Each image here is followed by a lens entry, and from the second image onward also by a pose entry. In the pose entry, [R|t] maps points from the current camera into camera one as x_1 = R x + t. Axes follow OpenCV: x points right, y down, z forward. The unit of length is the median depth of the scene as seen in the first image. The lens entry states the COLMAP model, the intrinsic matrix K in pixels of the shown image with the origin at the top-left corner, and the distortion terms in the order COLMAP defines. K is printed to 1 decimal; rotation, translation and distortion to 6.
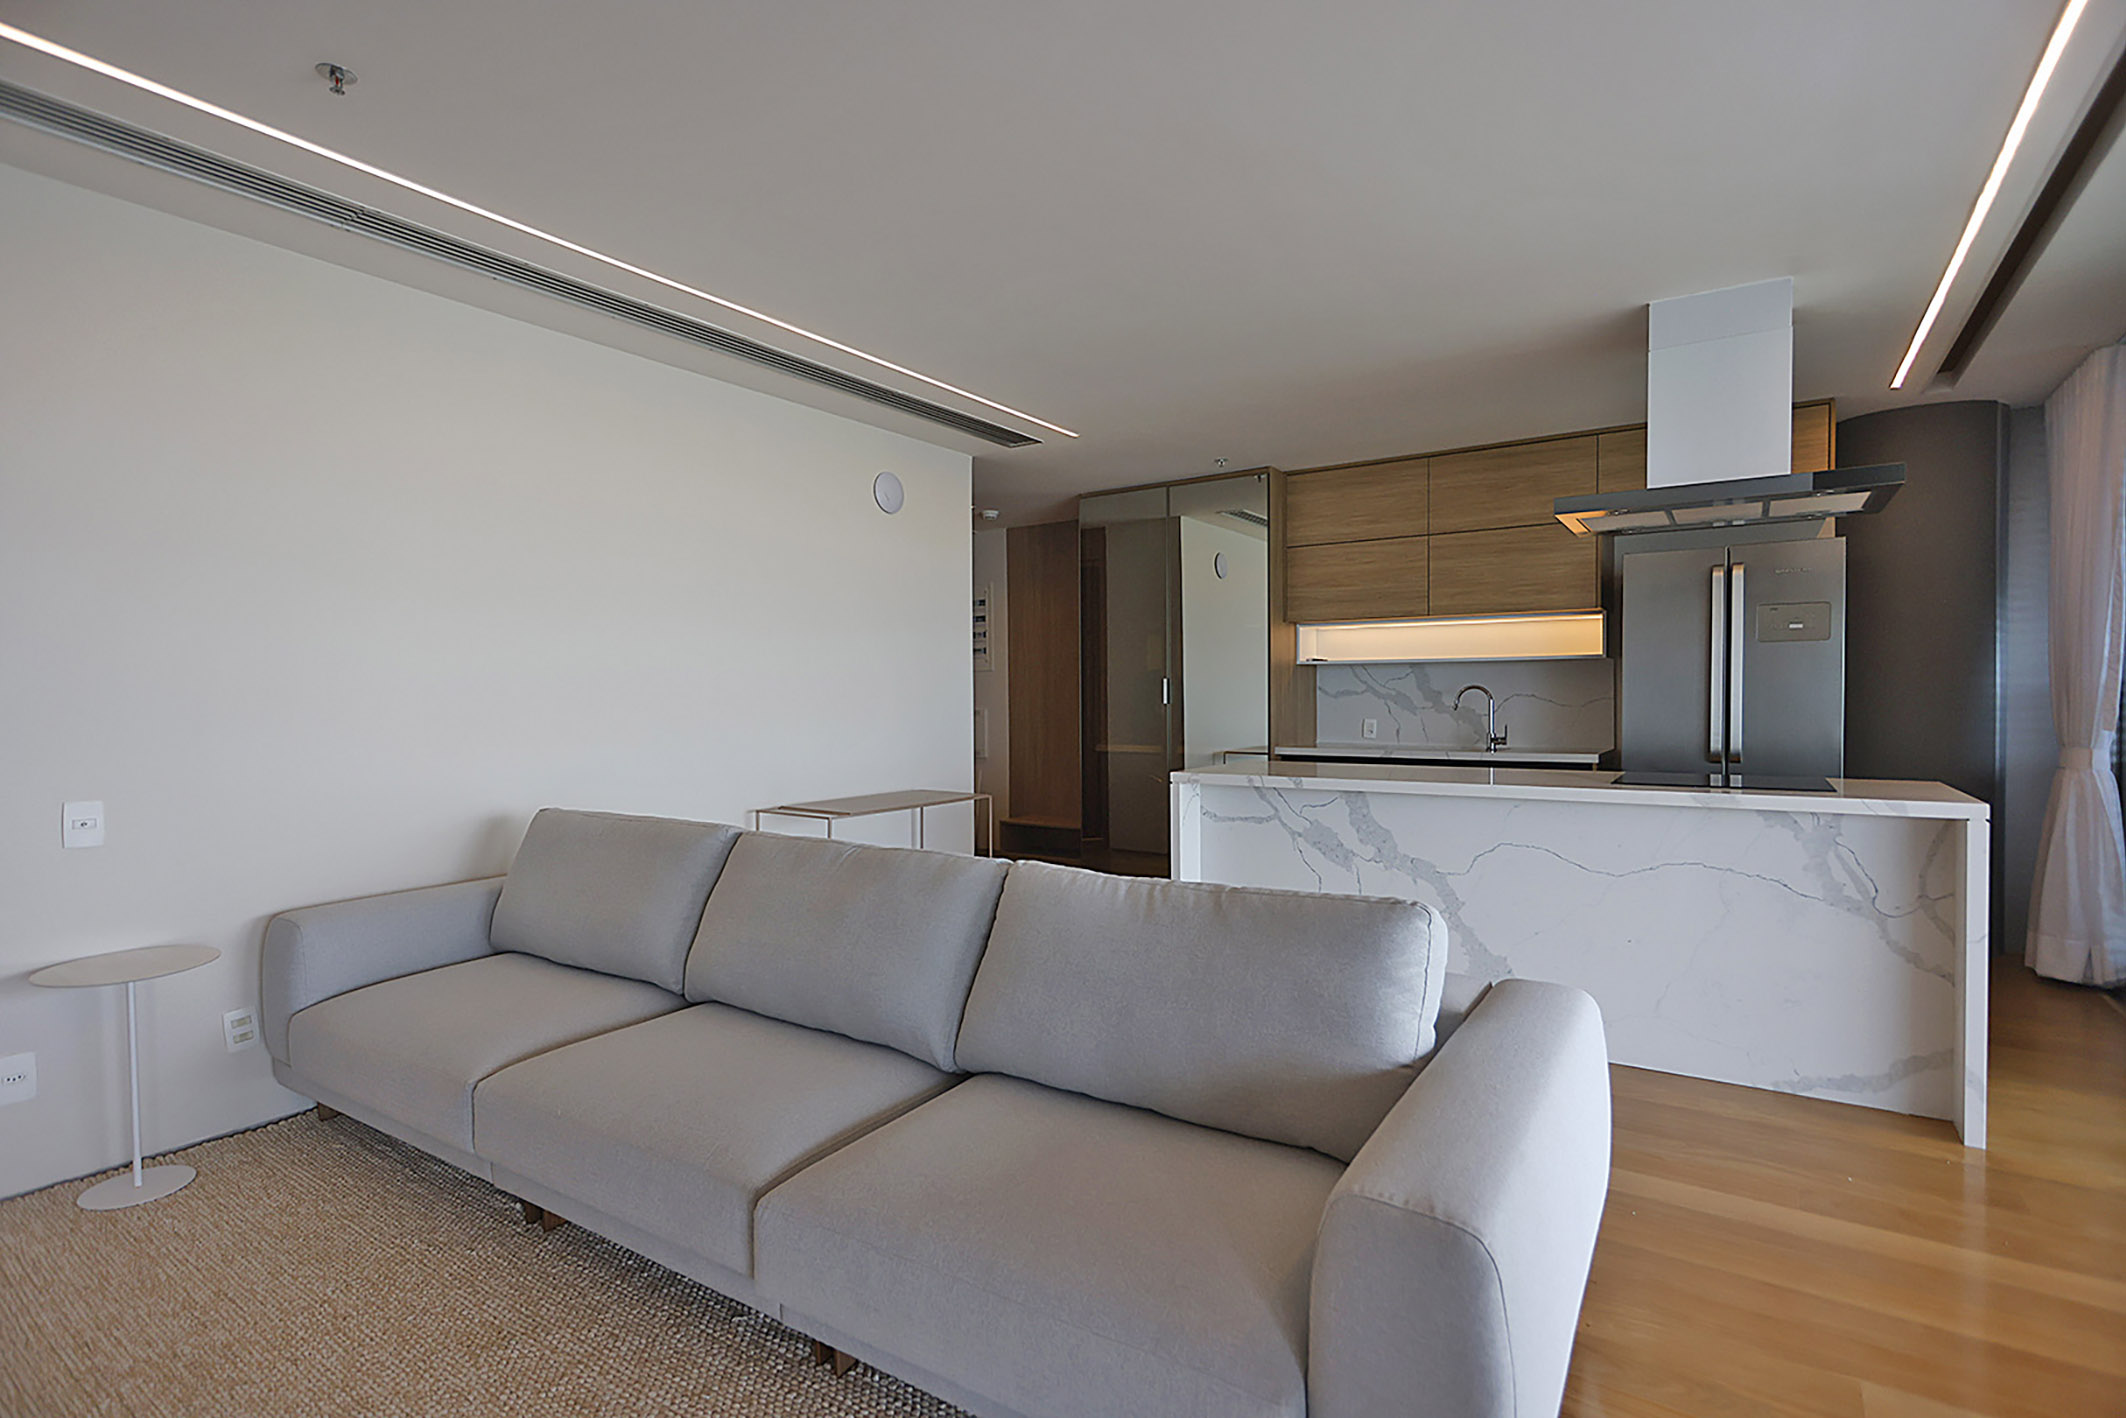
lens RADIAL K [[1006.2, 0, 1049.4], [0, 1006.2, 716.8], [0, 0, 1]] dist [-0.010895, 0.005827]
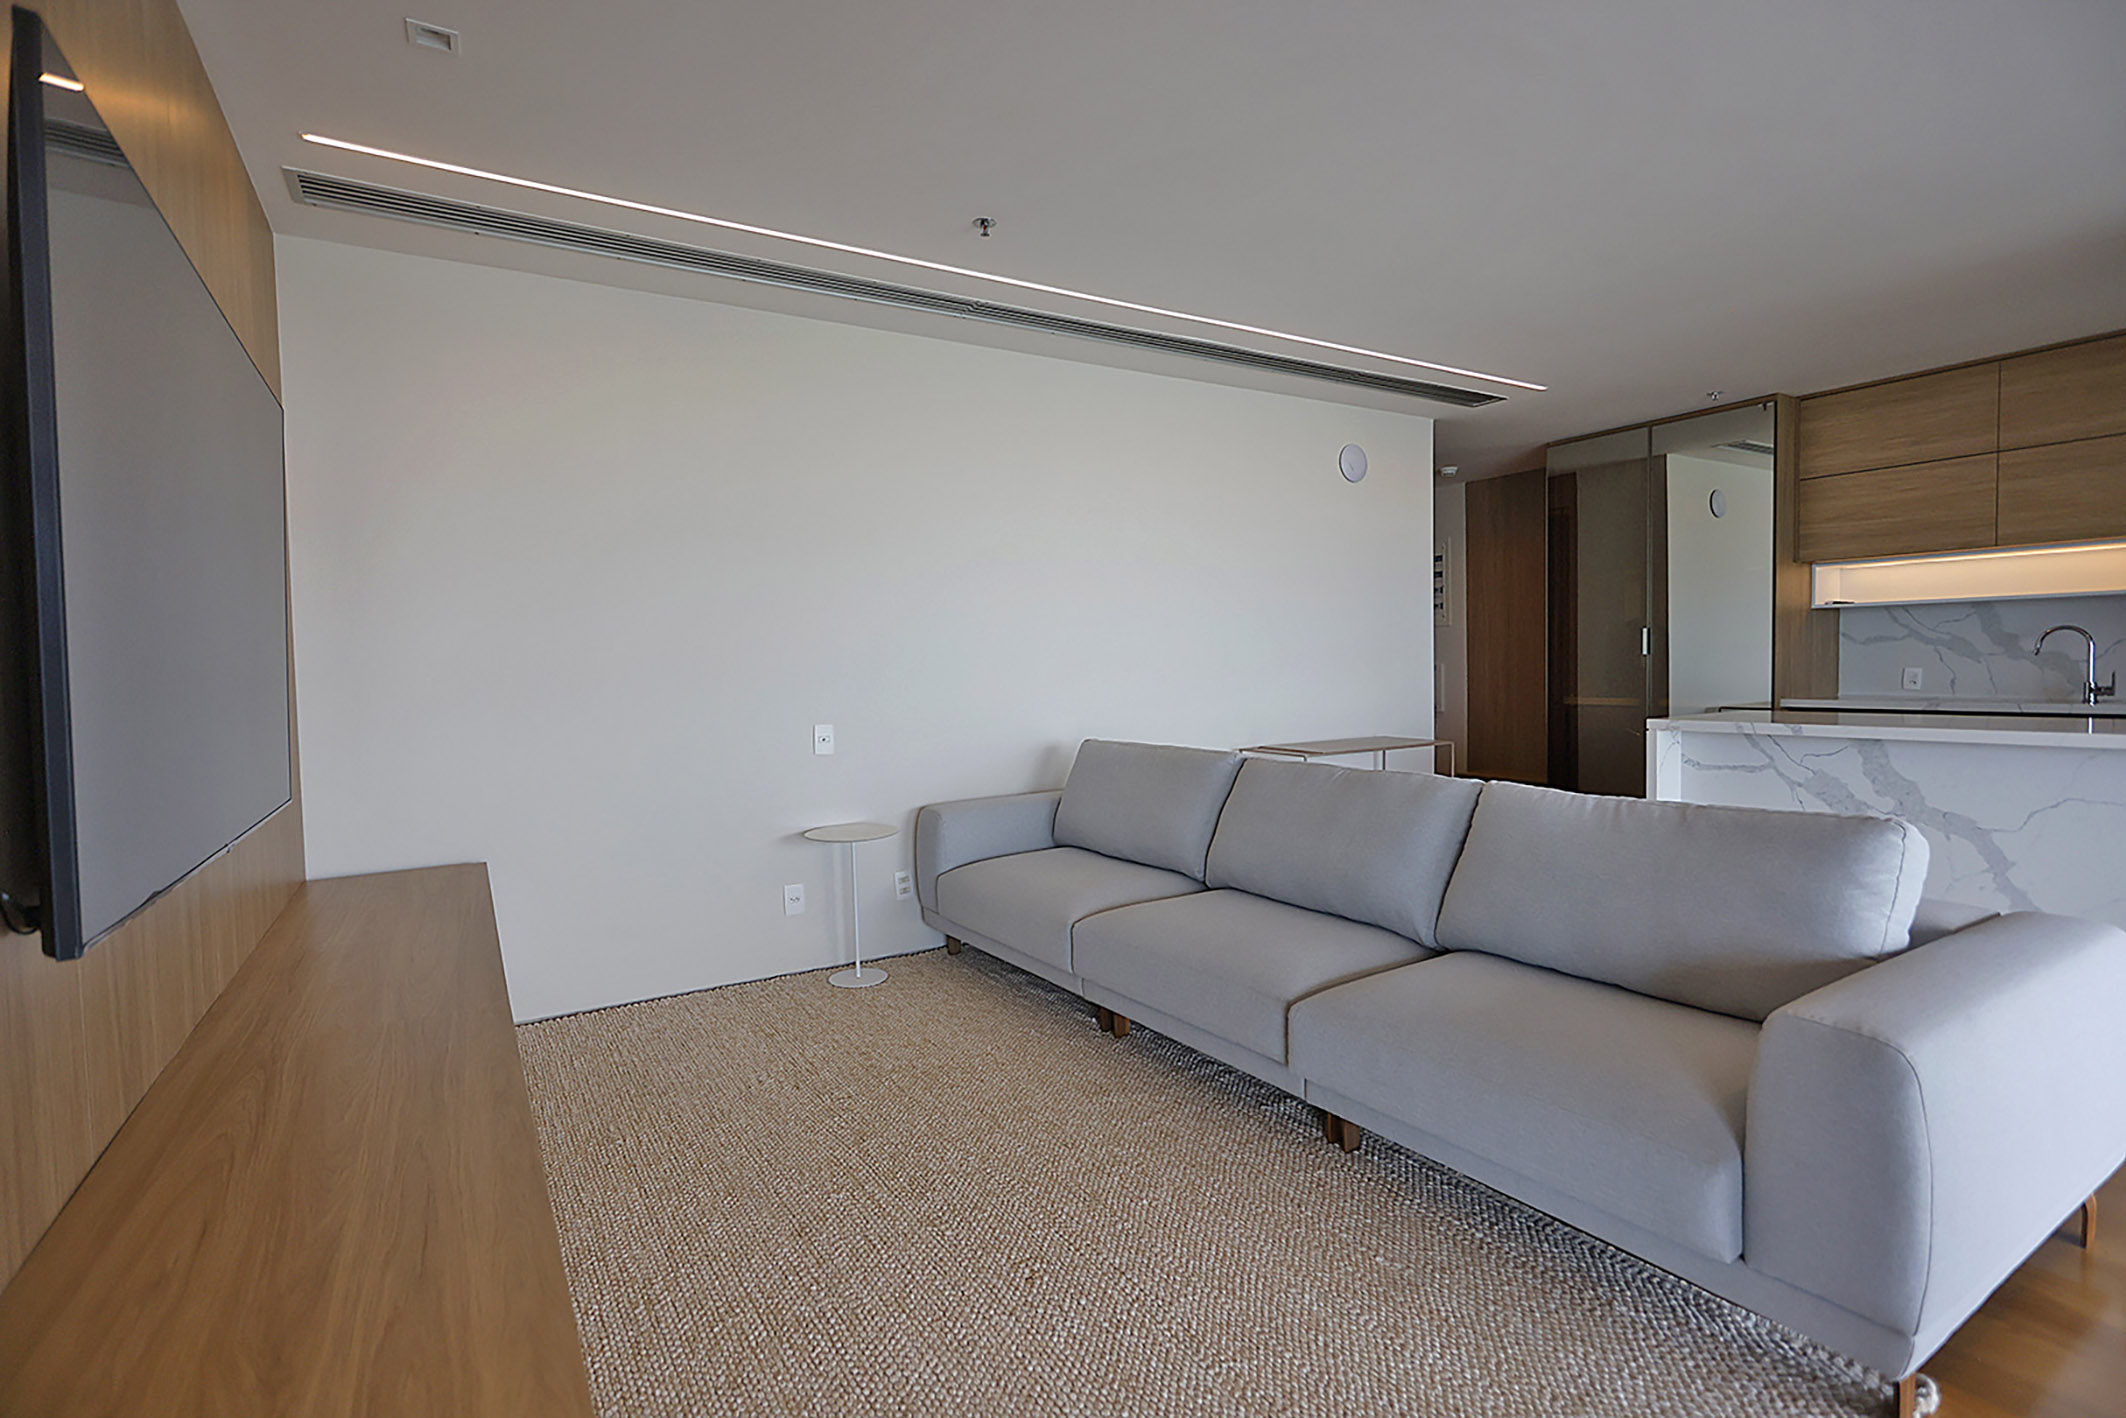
lens RADIAL K [[1006.2, 0, 1053.8], [0, 1006.2, 709.3], [0, 0, 1]] dist [-0.010895, 0.005827]
pose [[0.911764, 0.005708, -0.410674, -0.009249], [0.006818, 0.999555, 0.029031, 0.012555], [0.410657, -0.029269, 0.911320, -0.169981]]
